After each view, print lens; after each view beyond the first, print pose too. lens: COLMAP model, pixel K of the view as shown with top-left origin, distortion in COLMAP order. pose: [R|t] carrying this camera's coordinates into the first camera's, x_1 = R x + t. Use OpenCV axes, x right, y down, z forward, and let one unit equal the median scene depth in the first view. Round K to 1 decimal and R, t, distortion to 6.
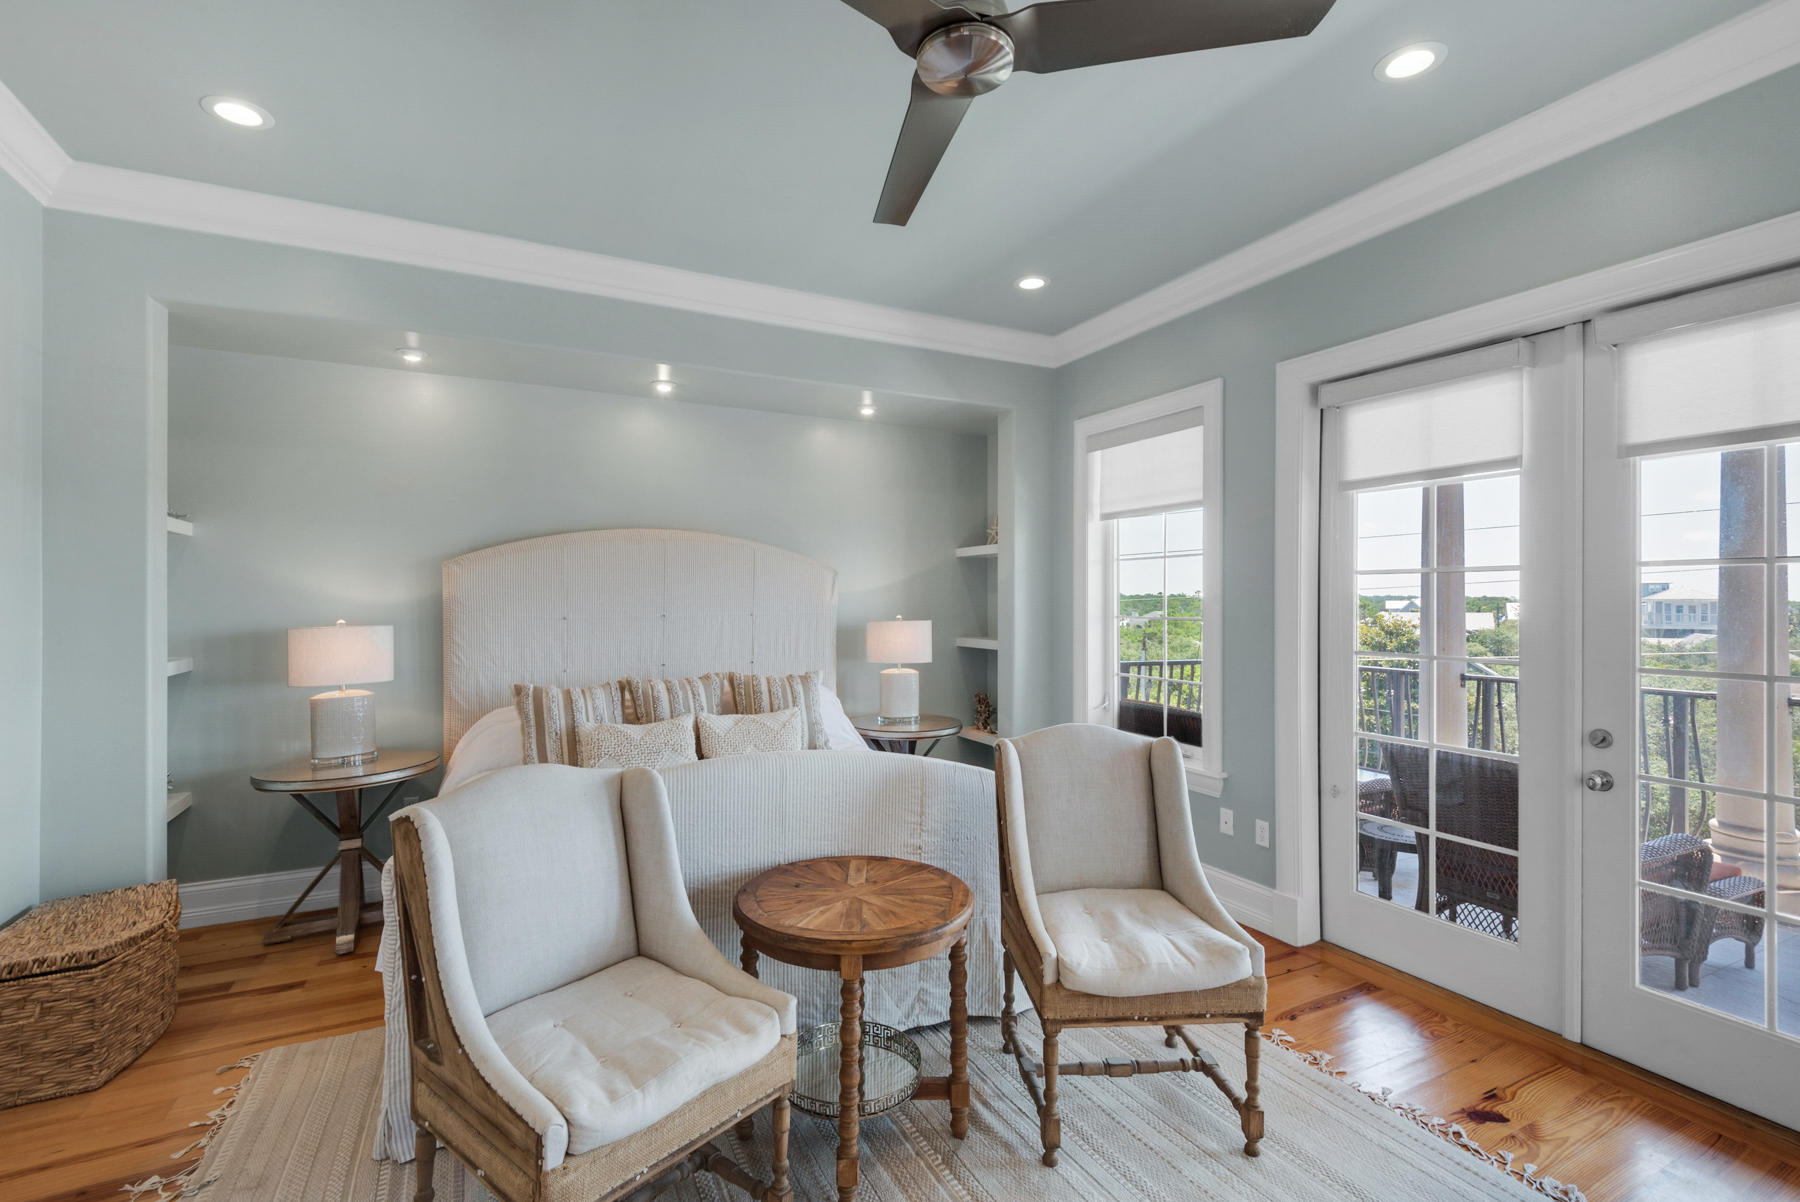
lens RADIAL K [[829.6, 0, 894.3], [0, 829.6, 598.8], [0, 0, 1]] dist [0.039807, -0.001152]
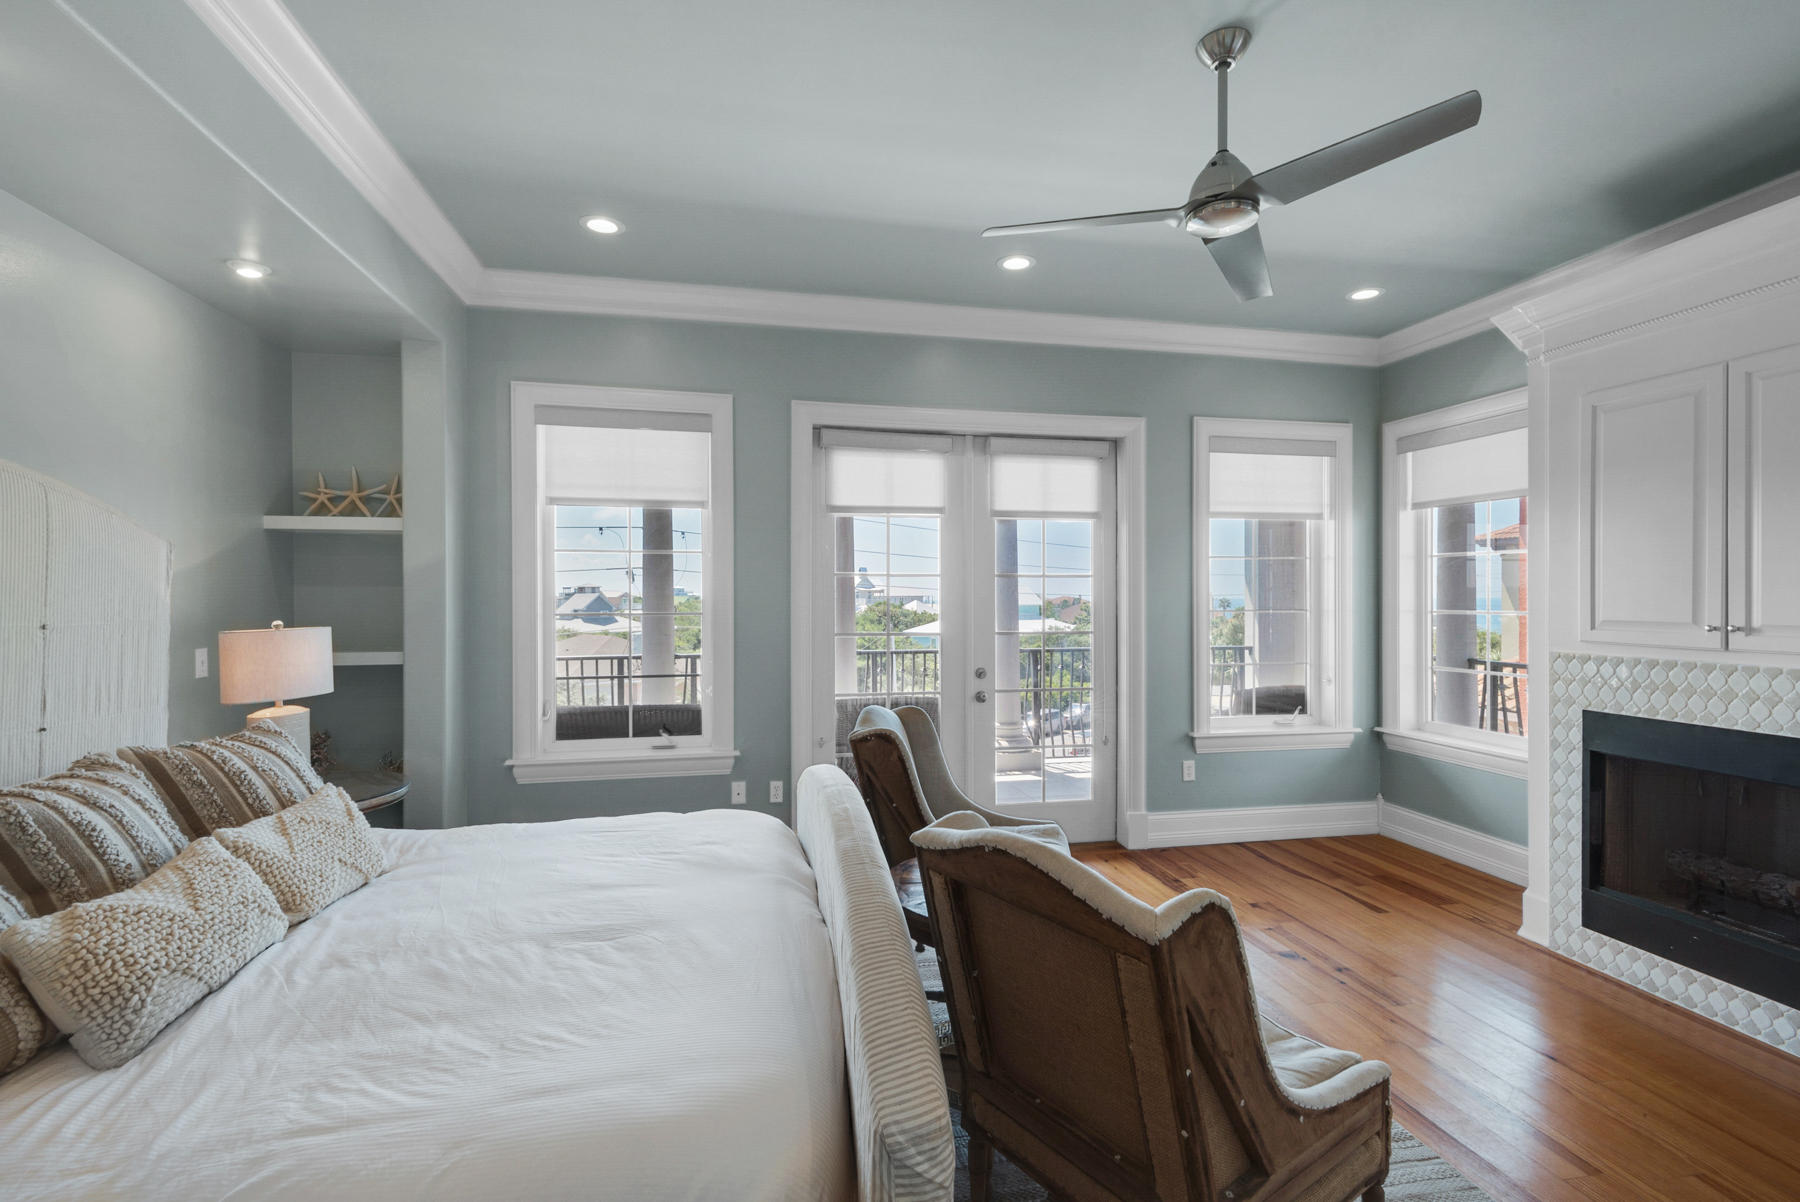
lens RADIAL K [[829.6, 0, 897.3], [0, 829.6, 603.2], [0, 0, 1]] dist [0.039807, -0.001152]
pose [[0.243208, -0.011325, 0.969908, -0.608559], [-0.000531, 0.999930, 0.011809, -0.001673], [-0.969974, -0.003387, 0.243185, 0.504841]]
